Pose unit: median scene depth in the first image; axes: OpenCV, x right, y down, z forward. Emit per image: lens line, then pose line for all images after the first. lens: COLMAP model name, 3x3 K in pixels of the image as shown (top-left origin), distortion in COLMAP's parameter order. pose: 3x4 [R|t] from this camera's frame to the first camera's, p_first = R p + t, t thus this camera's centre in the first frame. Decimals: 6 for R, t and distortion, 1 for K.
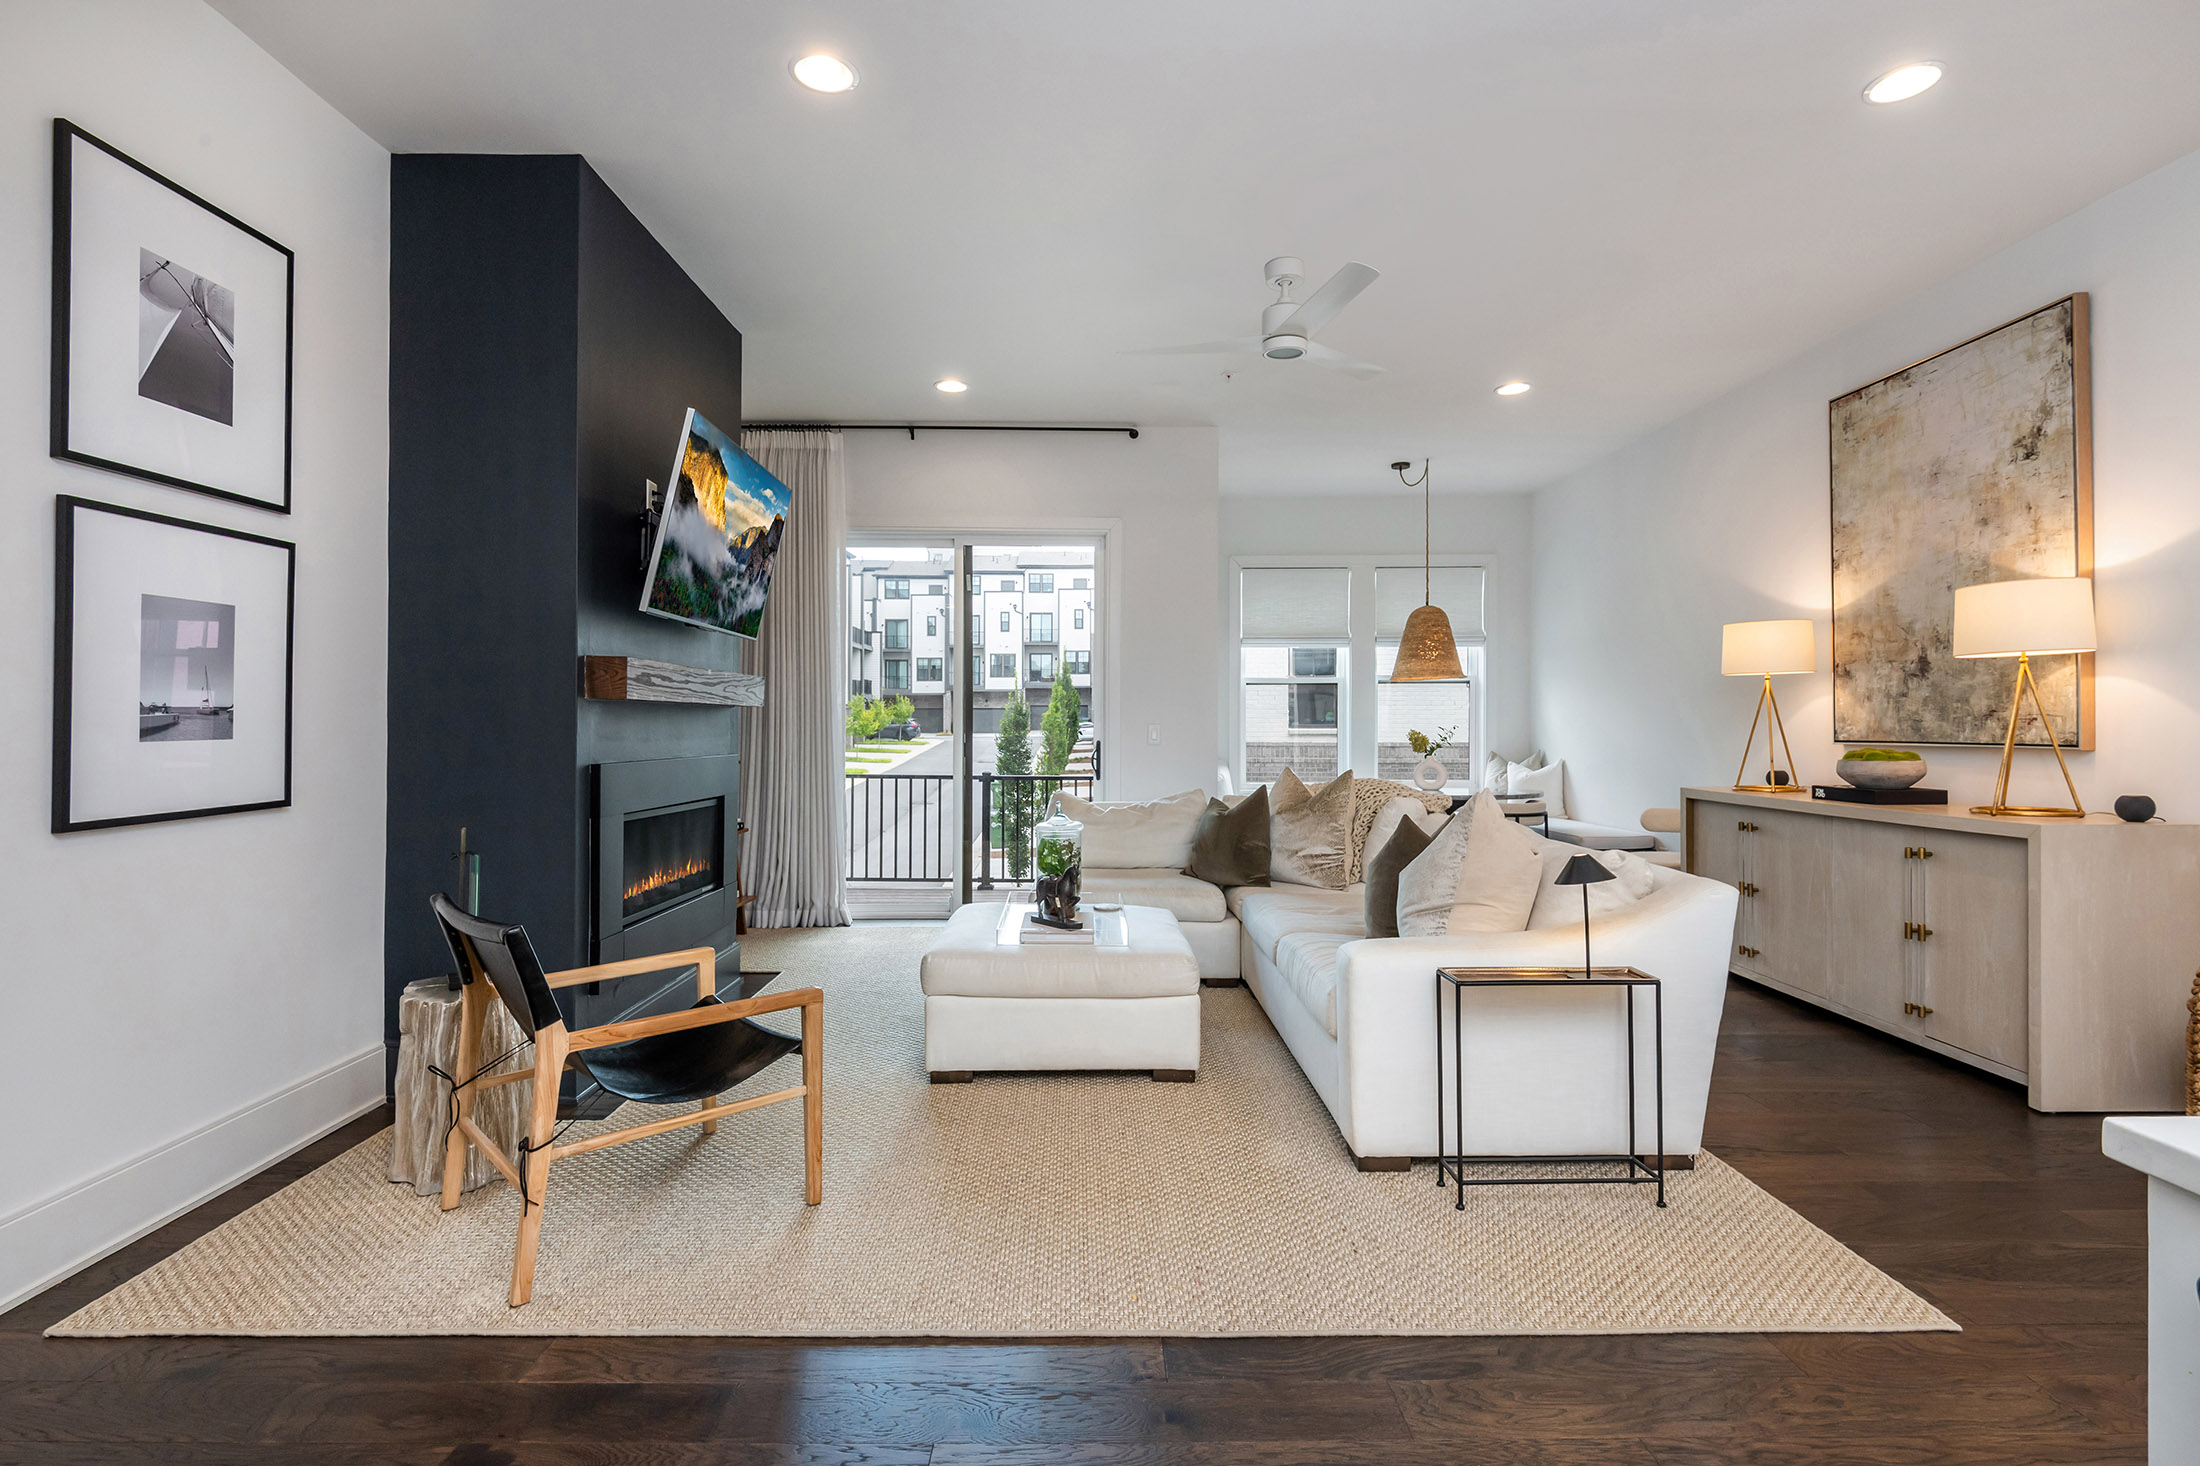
lens RADIAL K [[1035.2, 0, 1096.6], [0, 1035.2, 719.9], [0, 0, 1]] dist [-0.002819, -0.005752]
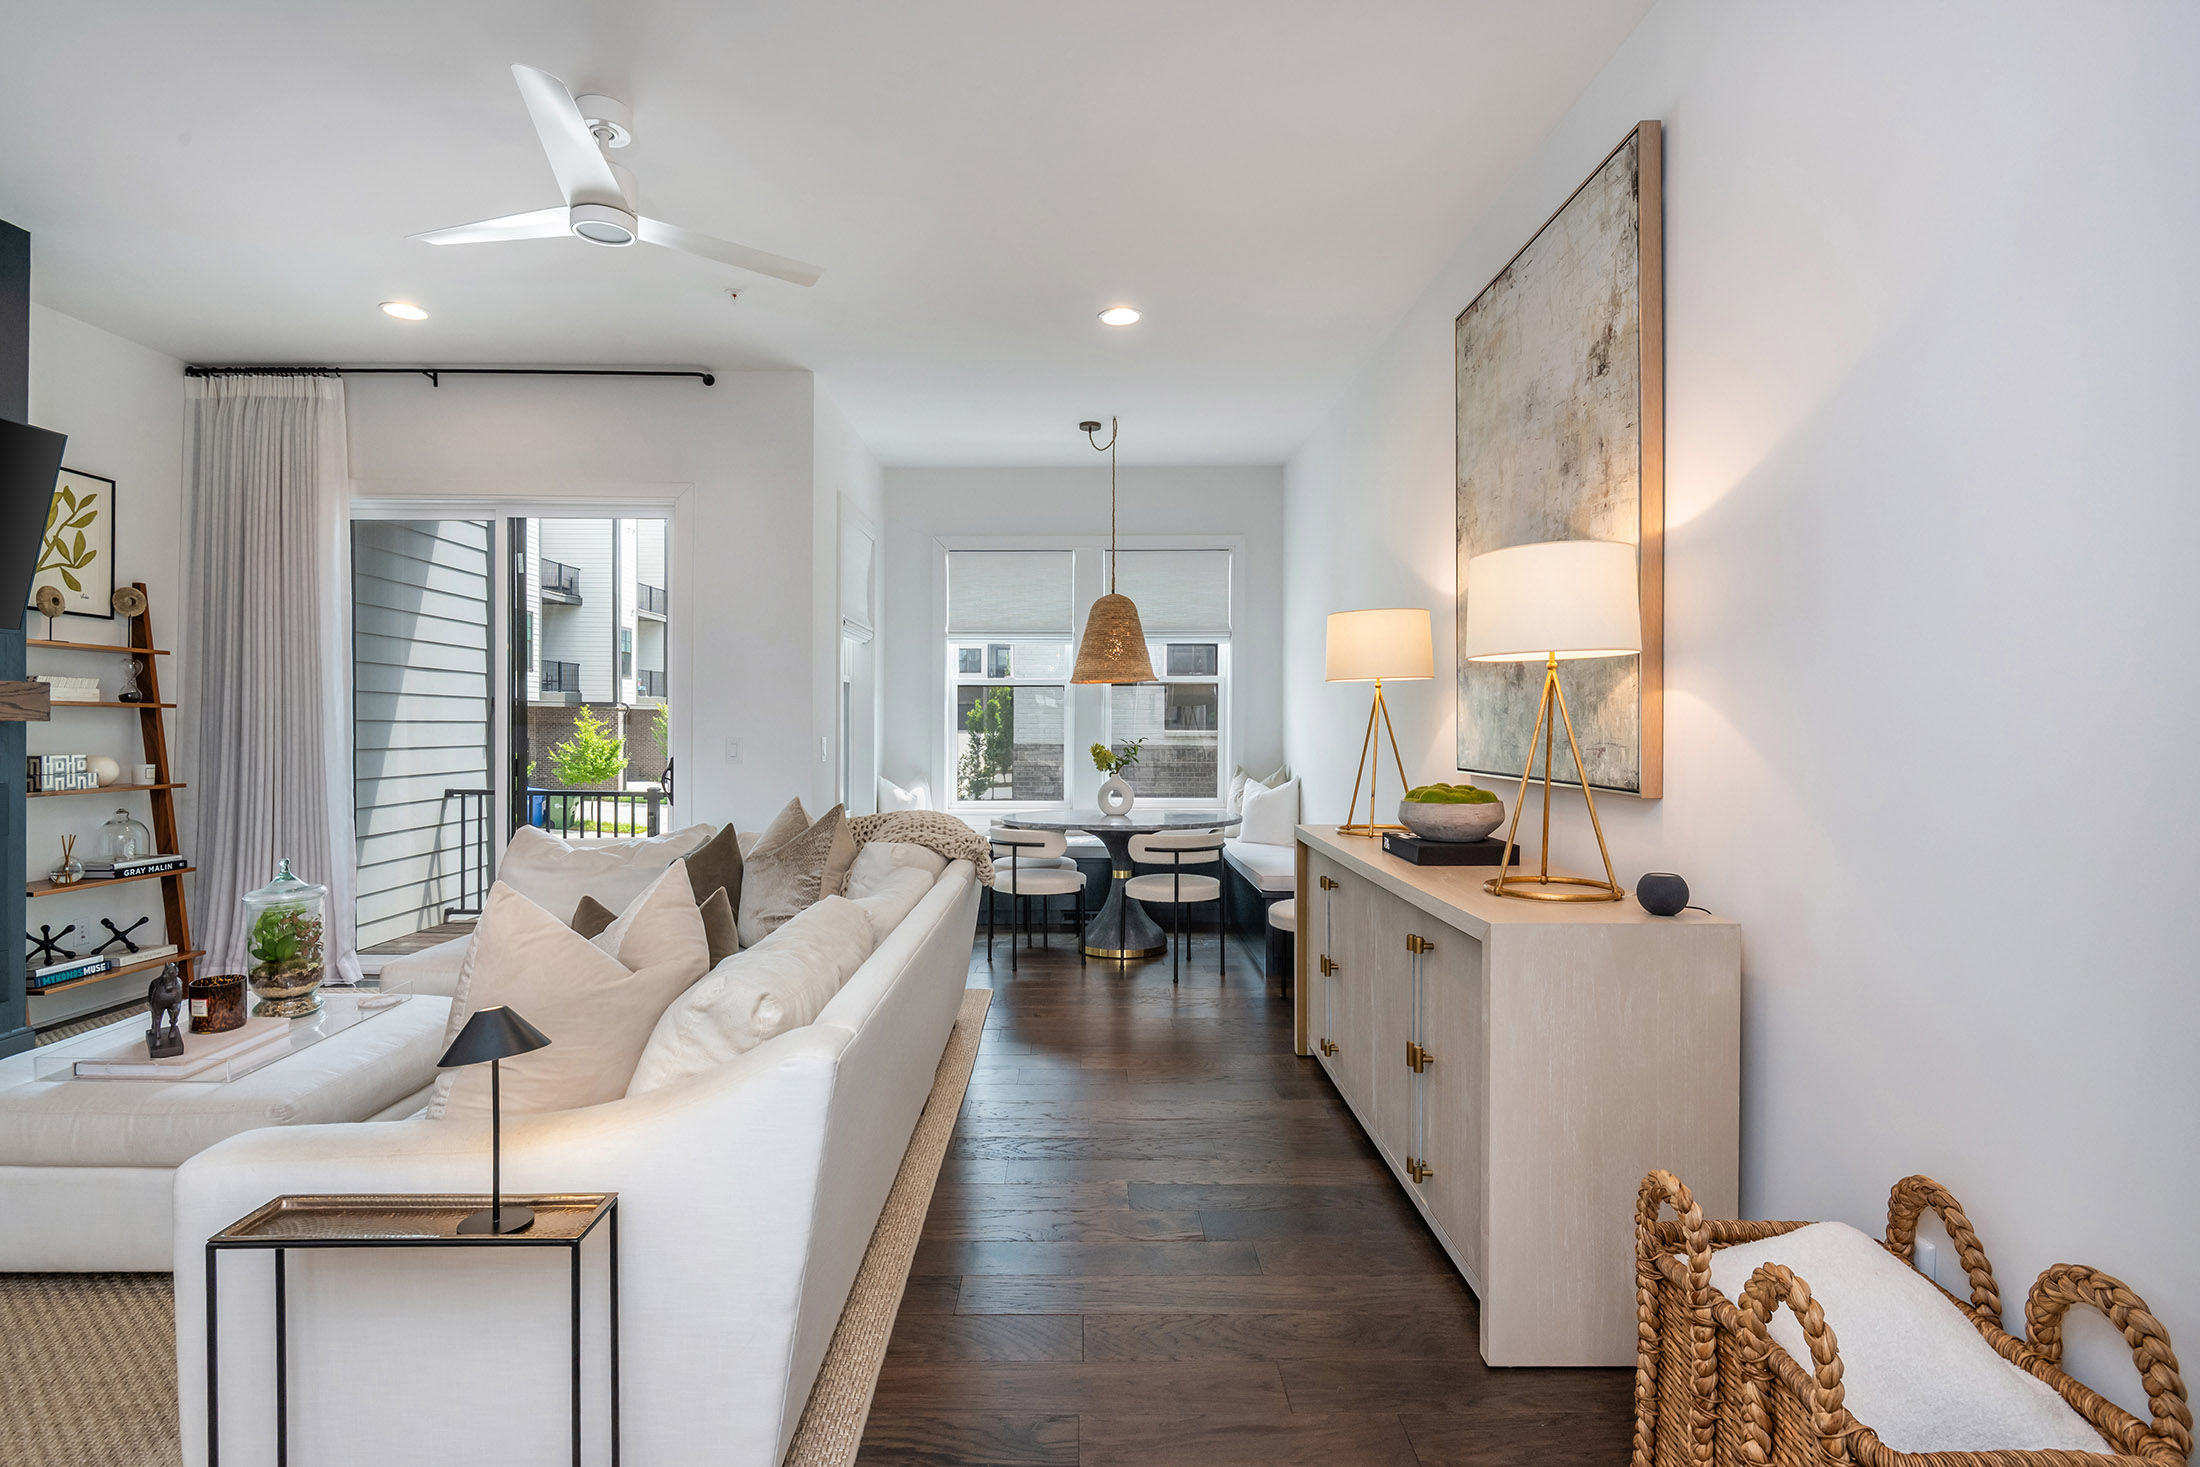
lens RADIAL K [[1048.7, 0, 1090.7], [0, 1048.7, 729.3], [0, 0, 1]] dist [-0.005684, -0.001247]
pose [[0.999995, 0.001935, 0.002632, 0.353652], [-0.001969, 0.999912, 0.013132, -0.014625], [-0.002606, -0.013138, 0.999910, 0.184591]]
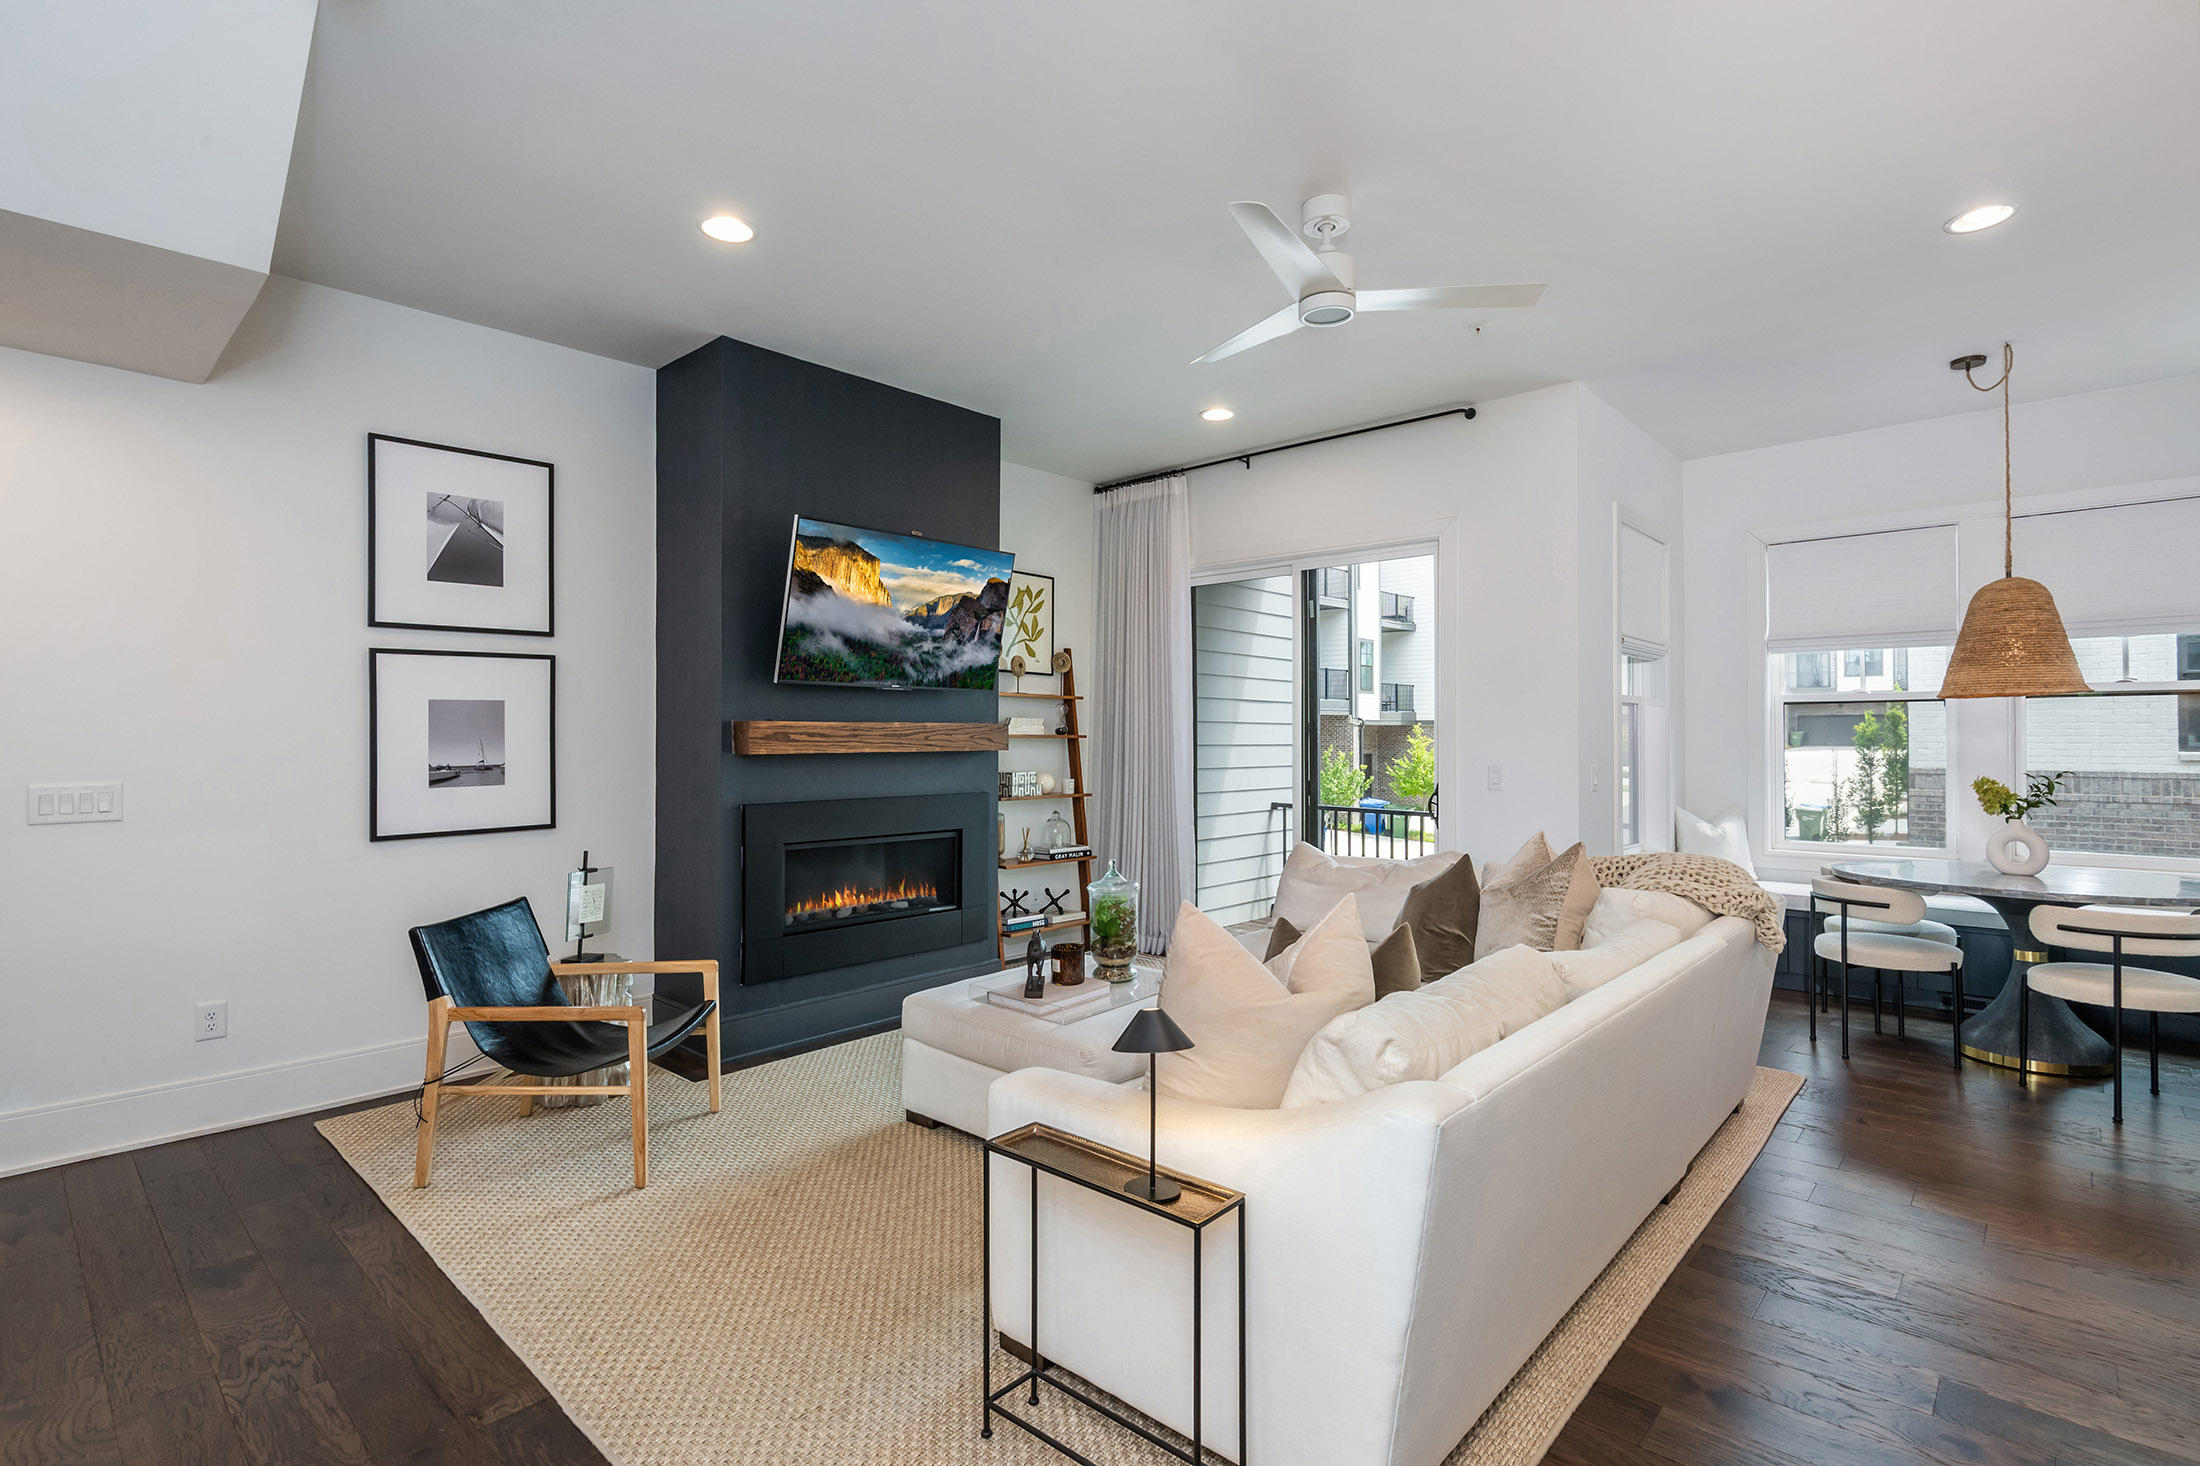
lens RADIAL K [[1033.7, 0, 1105.7], [0, 1033.7, 725.9], [0, 0, 1]] dist [0.012359, -0.012762]
pose [[0.732521, -0.009146, -0.680683, 0.407575], [0.006430, 0.999958, -0.006517, -0.024719], [0.680714, 0.000398, 0.732549, 0.206306]]
